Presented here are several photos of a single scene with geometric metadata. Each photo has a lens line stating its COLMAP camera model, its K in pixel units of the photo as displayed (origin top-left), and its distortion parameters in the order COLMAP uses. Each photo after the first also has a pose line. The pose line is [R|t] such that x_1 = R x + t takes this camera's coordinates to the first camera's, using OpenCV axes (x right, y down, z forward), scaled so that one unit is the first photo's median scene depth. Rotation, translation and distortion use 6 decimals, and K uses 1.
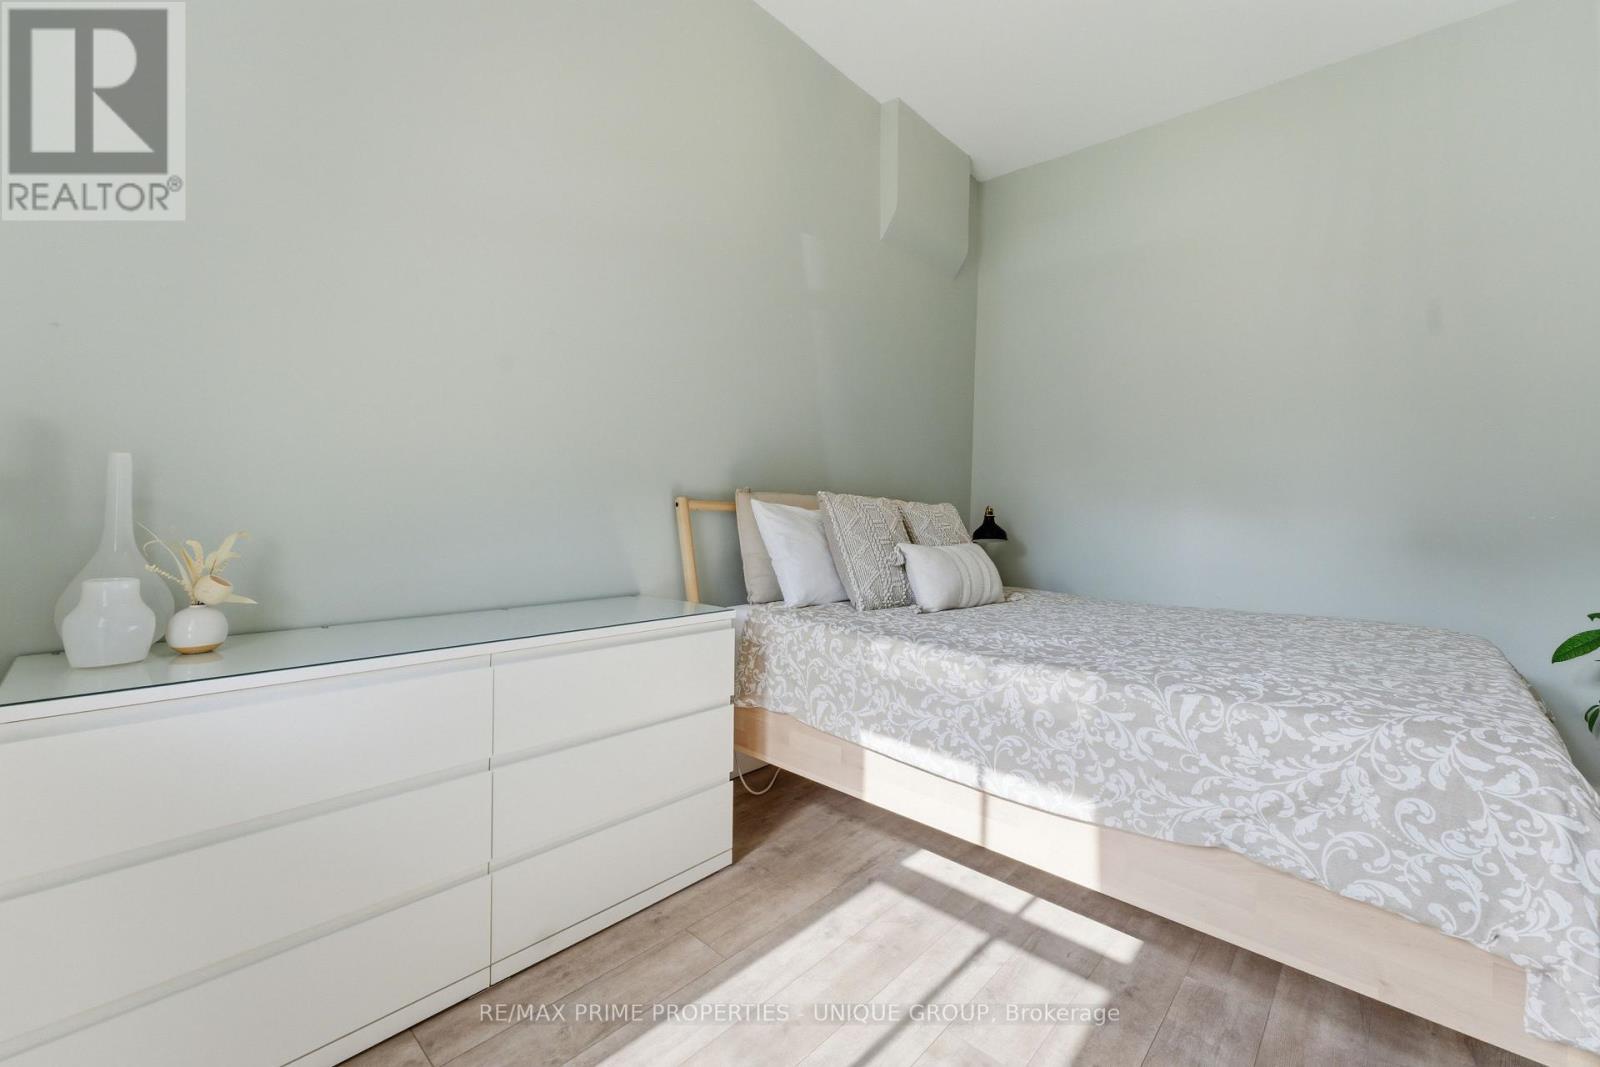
lens RADIAL K [[625.9, 0, 803.5], [0, 625.9, 524.7], [0, 0, 1]] dist [0.002465, 0.000273]
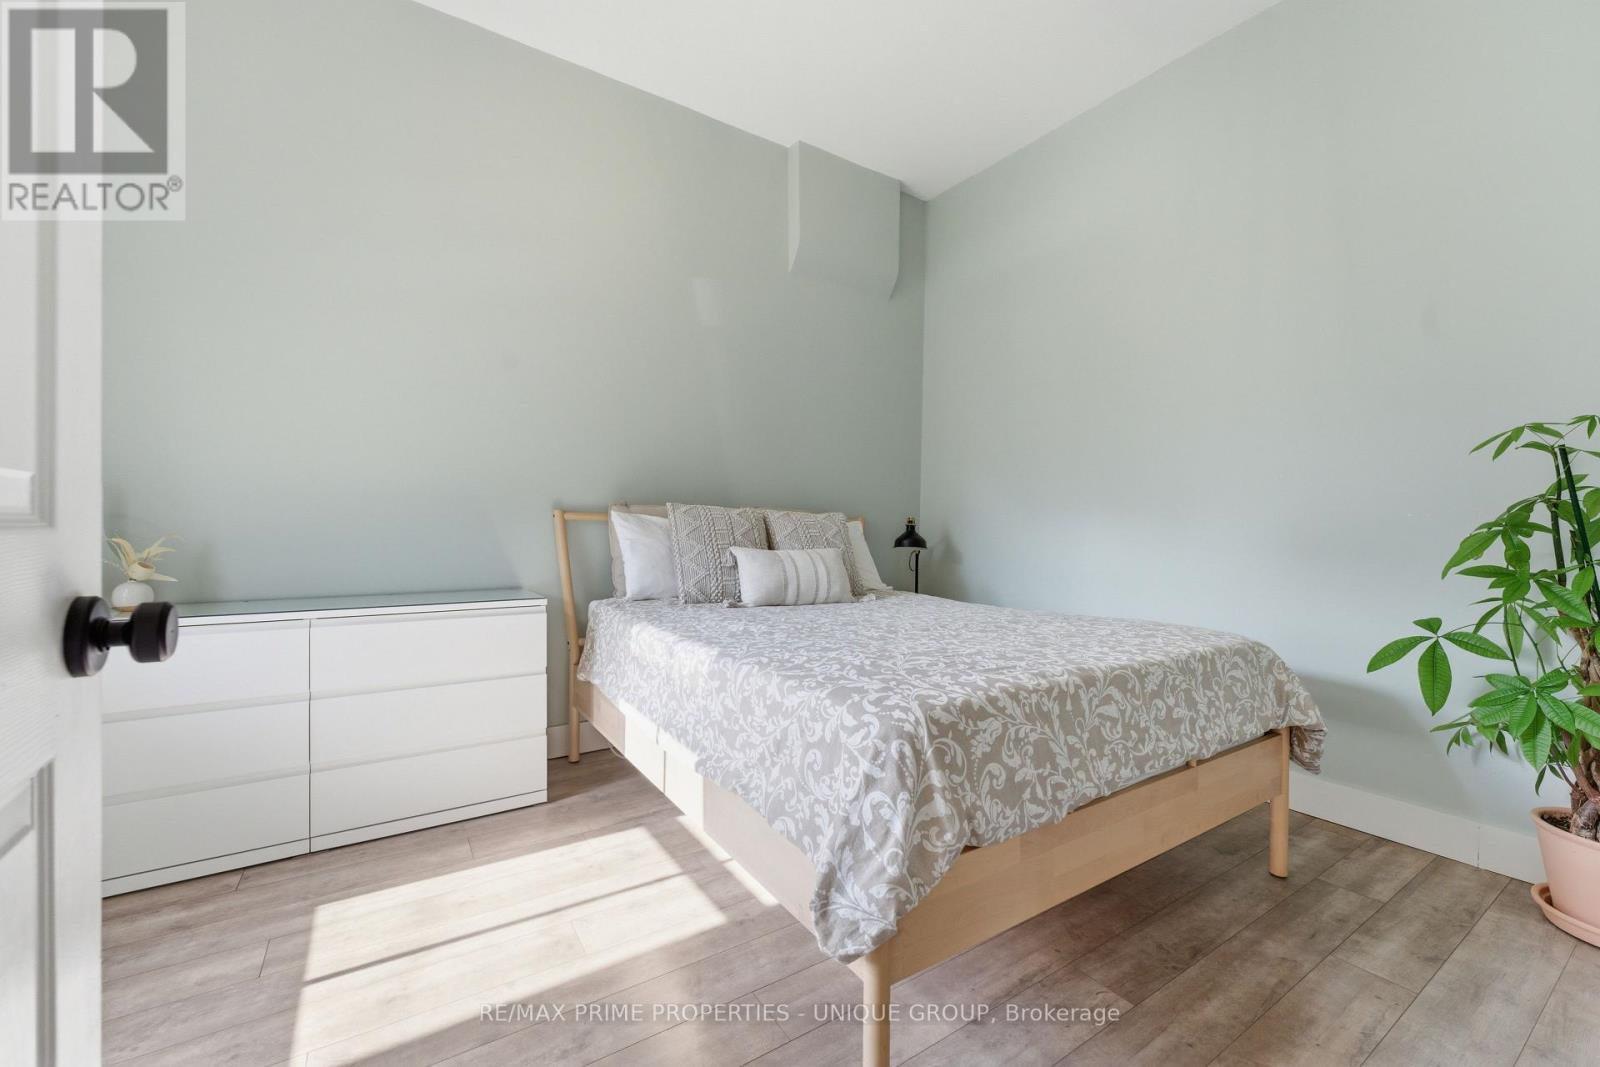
lens RADIAL K [[625.9, 0, 843.5], [0, 625.9, 548.9], [0, 0, 1]] dist [0.002465, 0.000273]
pose [[0.969500, -0.005530, -0.245030, 0.659946], [0.007129, 0.999959, 0.005636, 0.029824], [0.244988, -0.007211, 0.969499, -0.053821]]
